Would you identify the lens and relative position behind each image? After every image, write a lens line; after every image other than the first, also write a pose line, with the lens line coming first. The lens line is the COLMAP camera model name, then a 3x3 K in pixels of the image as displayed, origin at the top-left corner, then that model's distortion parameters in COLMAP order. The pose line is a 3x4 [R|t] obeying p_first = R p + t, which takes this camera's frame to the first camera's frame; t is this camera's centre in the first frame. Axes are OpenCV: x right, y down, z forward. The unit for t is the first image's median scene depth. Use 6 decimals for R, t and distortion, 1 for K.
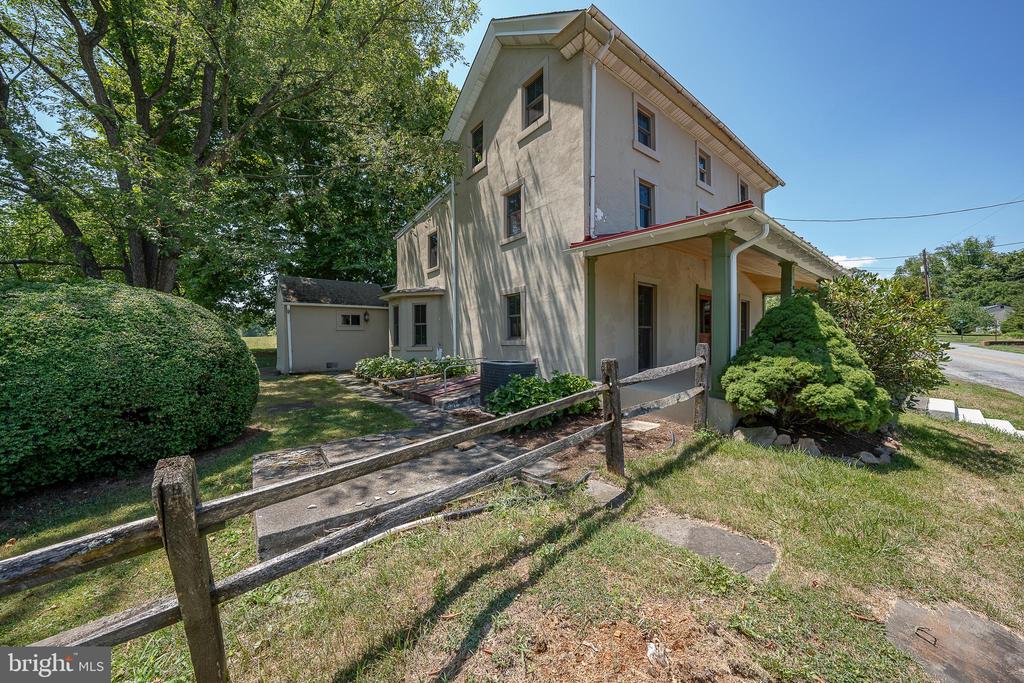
lens RADIAL K [[440.2, 0, 519.0], [0, 440.2, 336.9], [0, 0, 1]] dist [-0.027523, -0.000175]
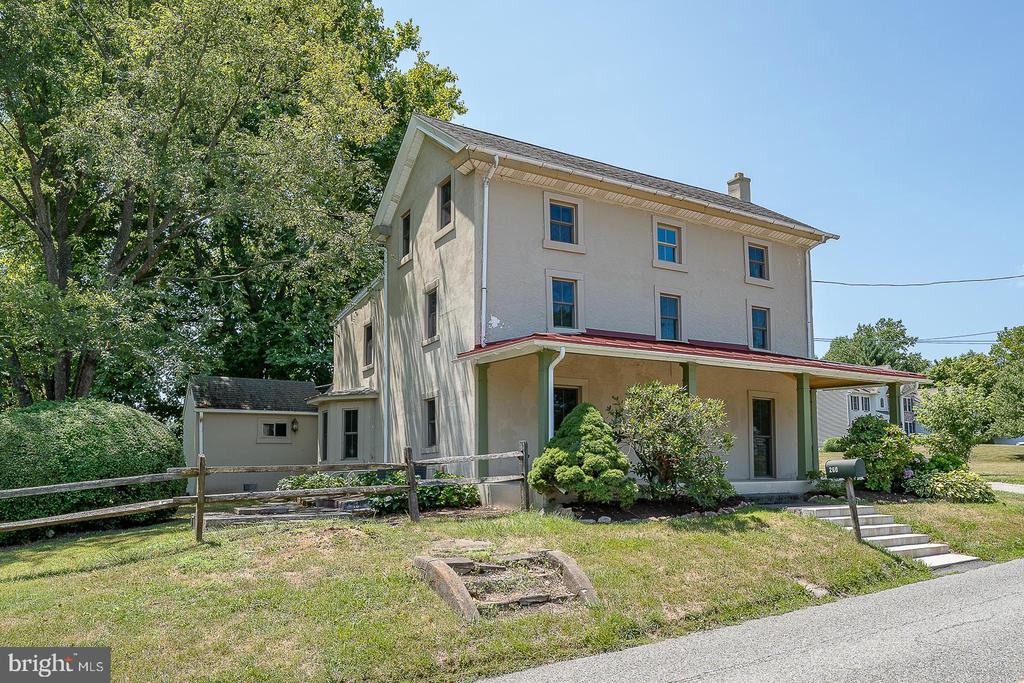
lens RADIAL K [[1022.0, 0, 509.5], [0, 1022.0, 347.9], [0, 0, 1]] dist [0.005389, 0.000000]
pose [[0.985561, -0.024683, -0.167511, 0.523832], [0.003829, 0.992313, -0.123691, 0.067335], [0.169277, 0.121263, 0.978080, -1.133431]]
